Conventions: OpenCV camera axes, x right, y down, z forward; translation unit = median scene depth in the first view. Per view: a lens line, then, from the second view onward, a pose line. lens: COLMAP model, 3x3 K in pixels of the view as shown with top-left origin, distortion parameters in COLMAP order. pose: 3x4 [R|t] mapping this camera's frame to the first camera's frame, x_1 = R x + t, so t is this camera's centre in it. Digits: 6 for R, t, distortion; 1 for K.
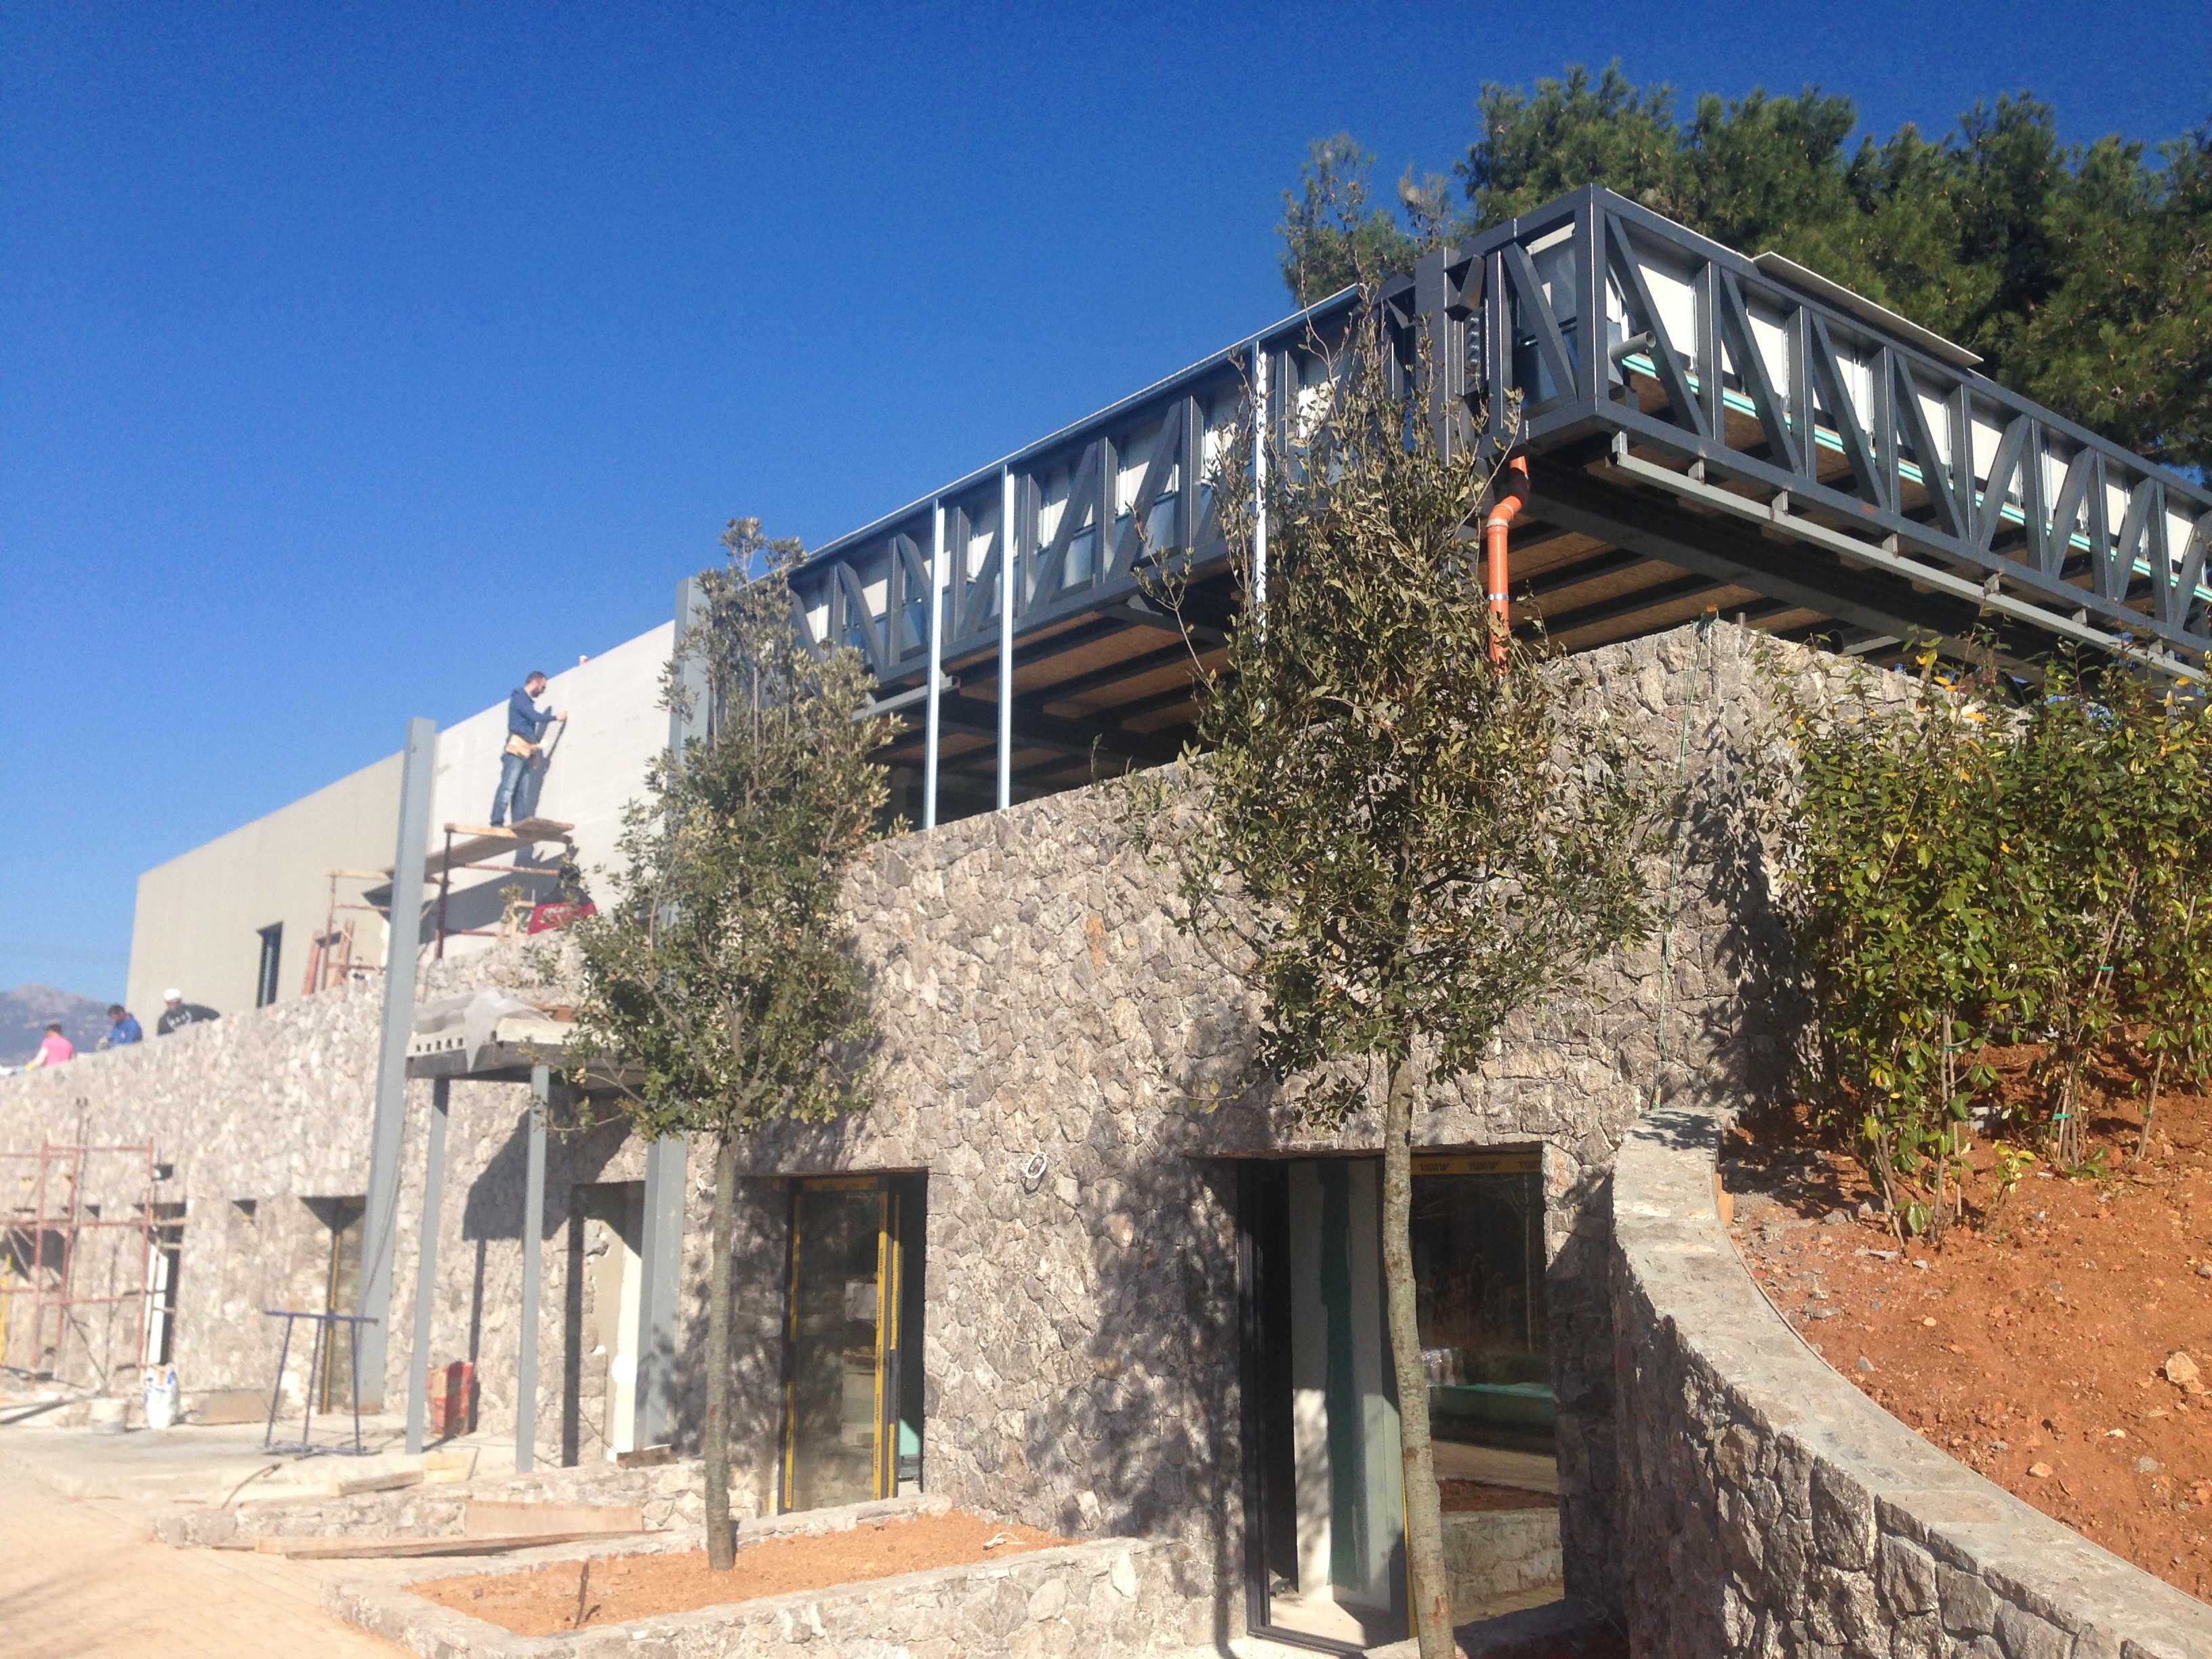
lens RADIAL K [[2085.9, 0, 1106.6], [0, 2085.9, 831.6], [0, 0, 1]] dist [0.067657, 0.000000]
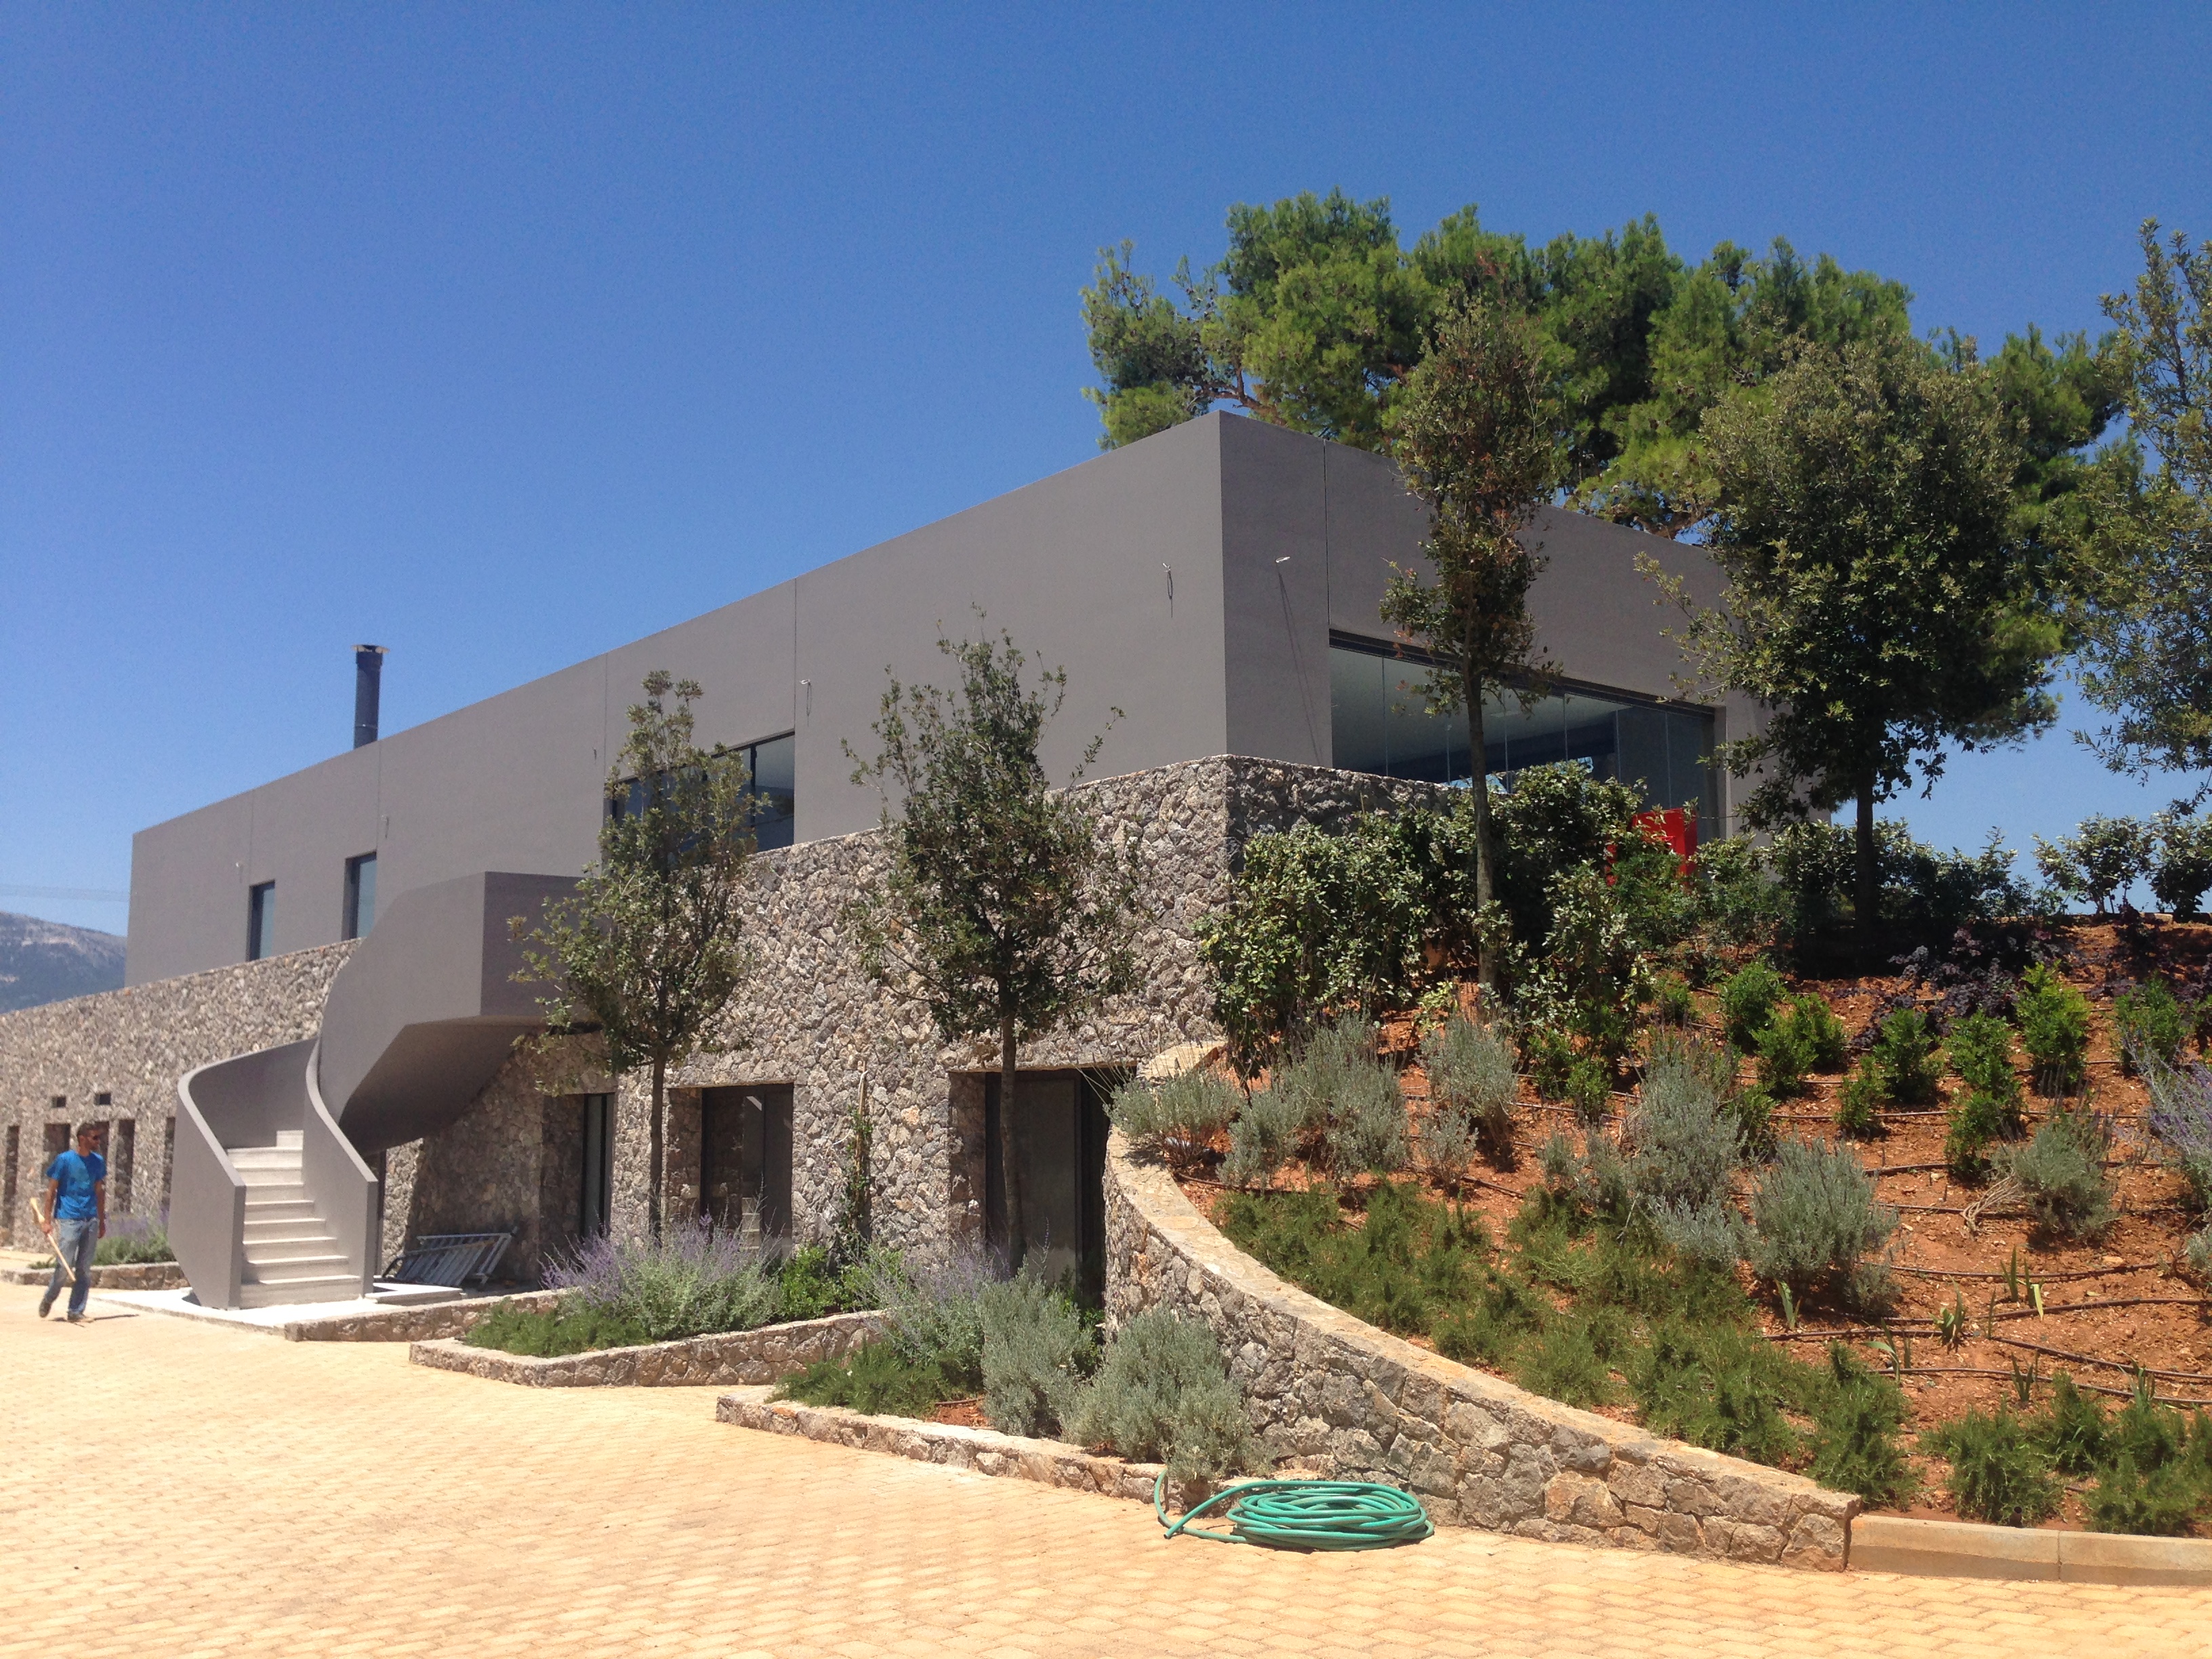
lens RADIAL K [[2085.9, 0, 1105.7], [0, 2085.9, 829.8], [0, 0, 1]] dist [0.067657, 0.000000]
pose [[0.999169, -0.020476, 0.035235, 0.089771], [0.018714, 0.998592, 0.049633, -0.090403], [-0.036202, -0.048933, 0.998146, -0.501915]]
